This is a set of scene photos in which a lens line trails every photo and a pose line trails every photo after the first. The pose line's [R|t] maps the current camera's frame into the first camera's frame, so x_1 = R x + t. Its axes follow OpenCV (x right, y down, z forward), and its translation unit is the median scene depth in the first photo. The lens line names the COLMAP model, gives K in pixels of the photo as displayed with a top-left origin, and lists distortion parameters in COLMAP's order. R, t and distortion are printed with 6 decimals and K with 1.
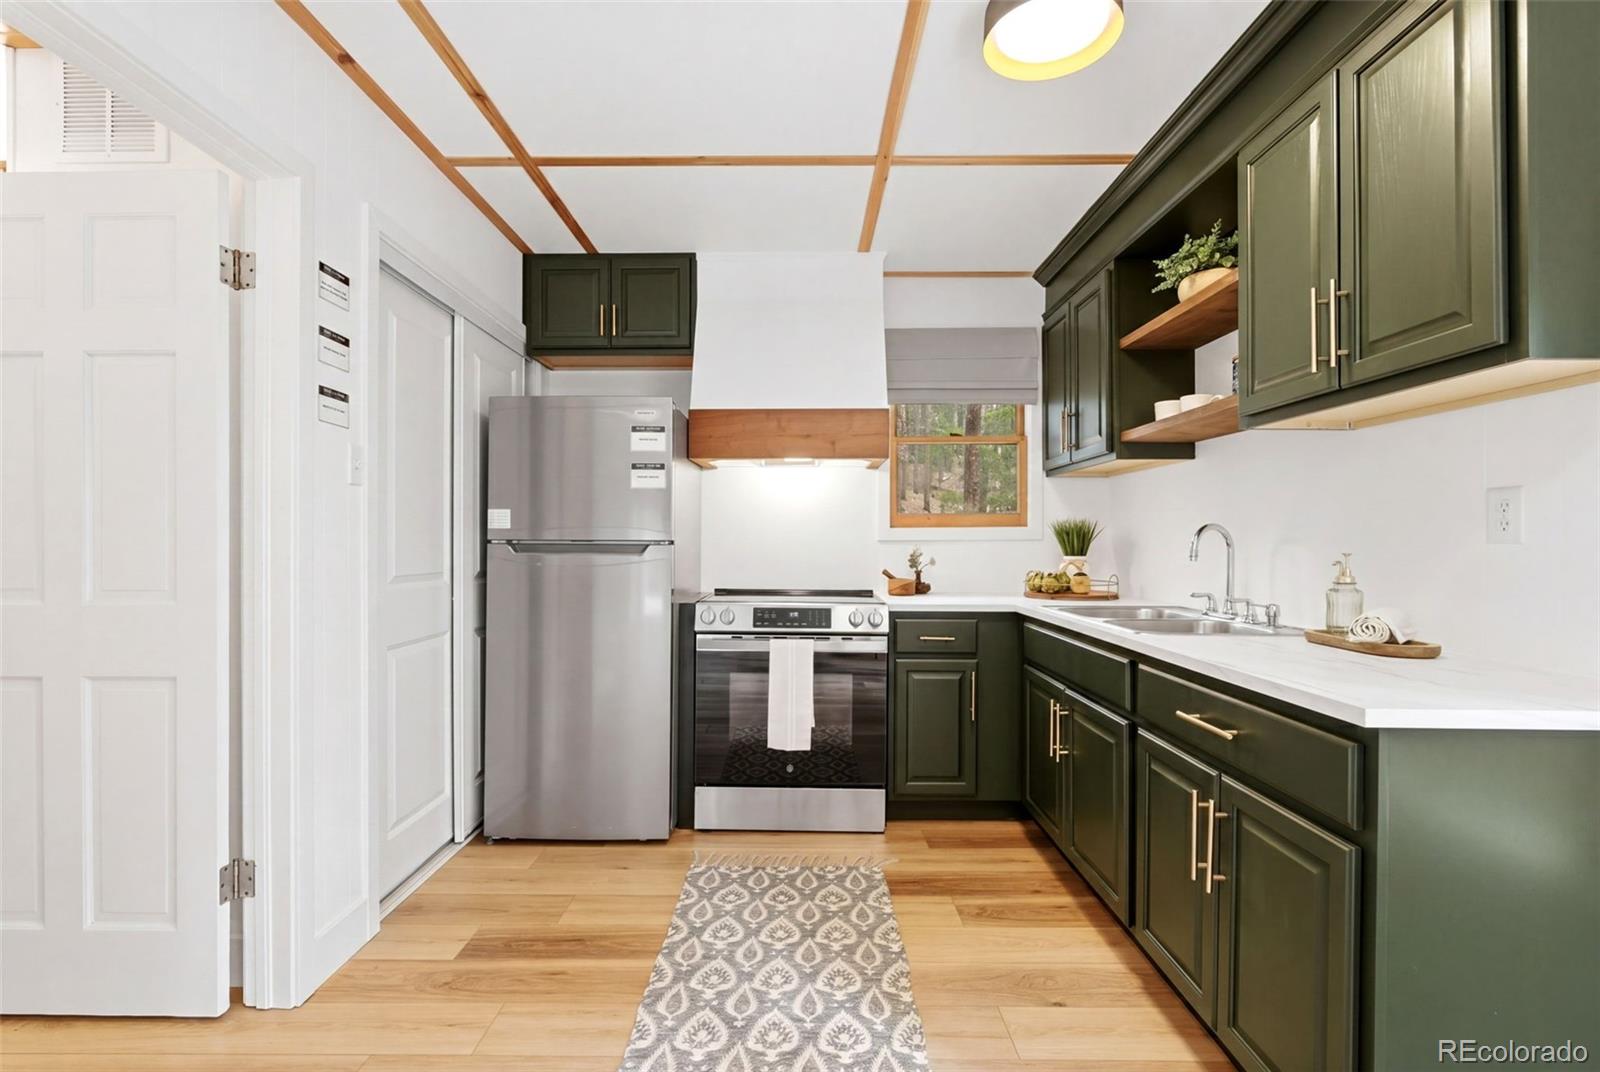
lens RADIAL K [[705.0, 0, 800.0], [0, 705.0, 536.0], [0, 0, 1]] dist [0.000535, 0.000122]
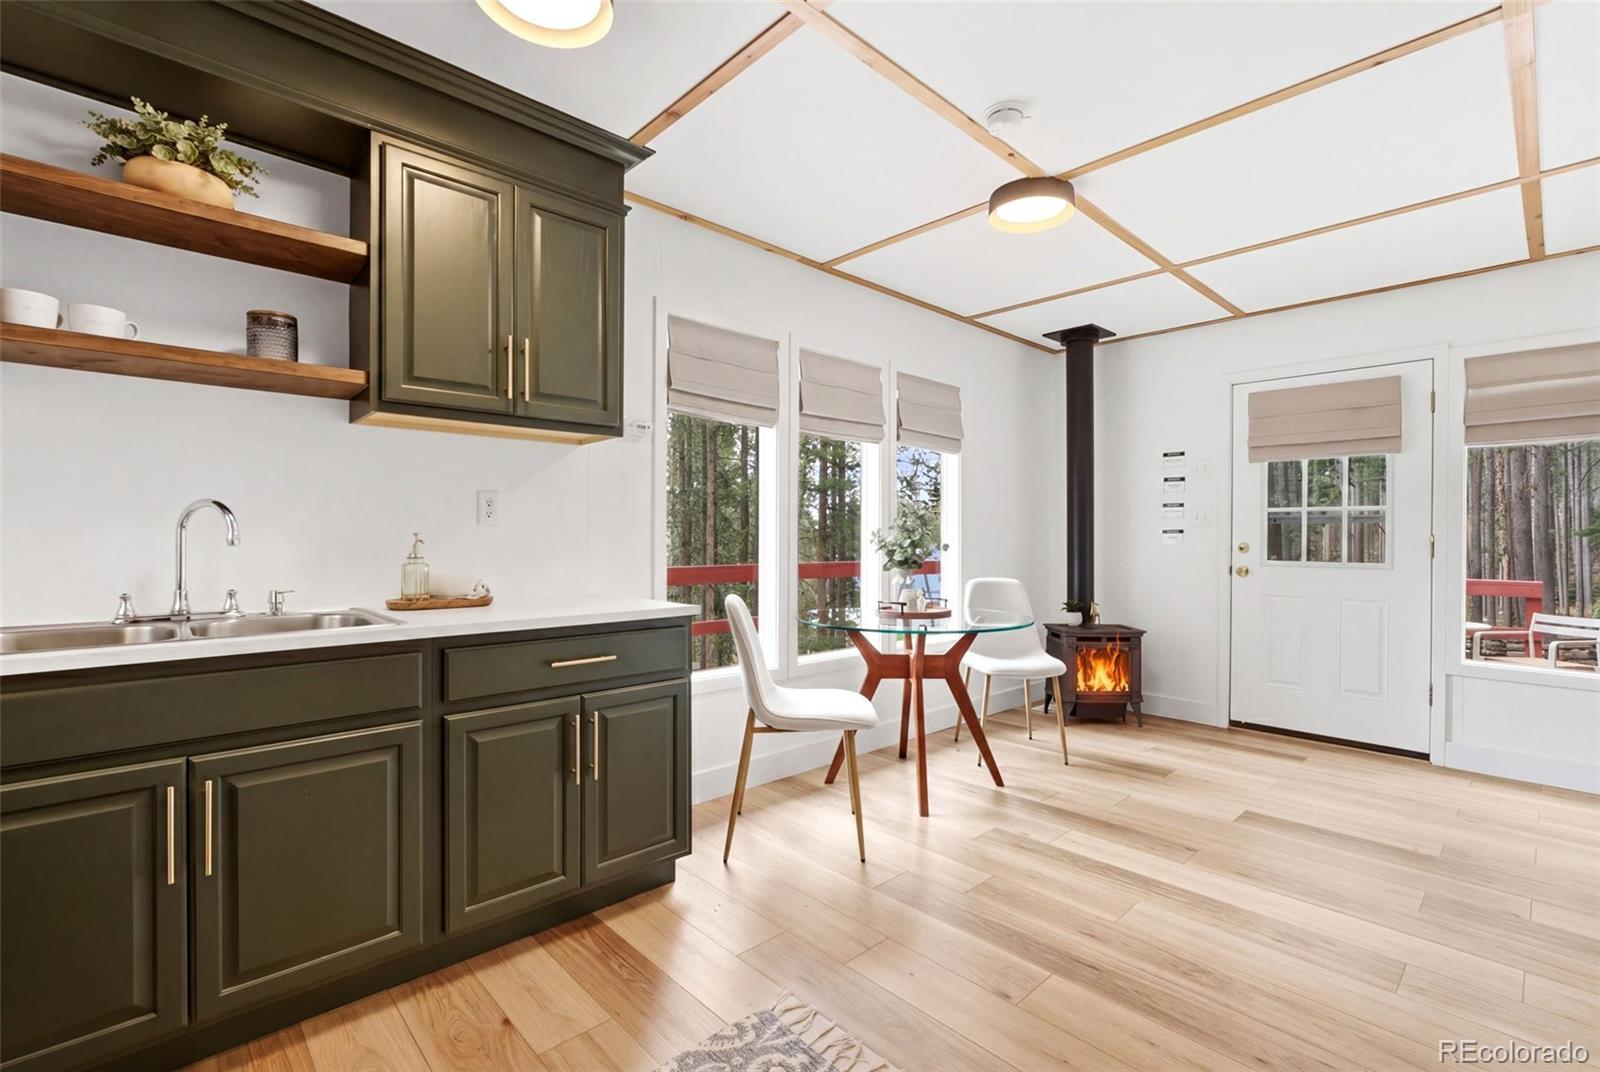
lens RADIAL K [[705.0, 0, 800.0], [0, 705.0, 536.0], [0, 0, 1]] dist [0.000535, 0.000122]
pose [[-0.678742, -0.004562, 0.734362, -0.358787], [-0.005783, 0.999983, 0.000867, 0.016025], [-0.734354, -0.003658, -0.678757, 0.849533]]
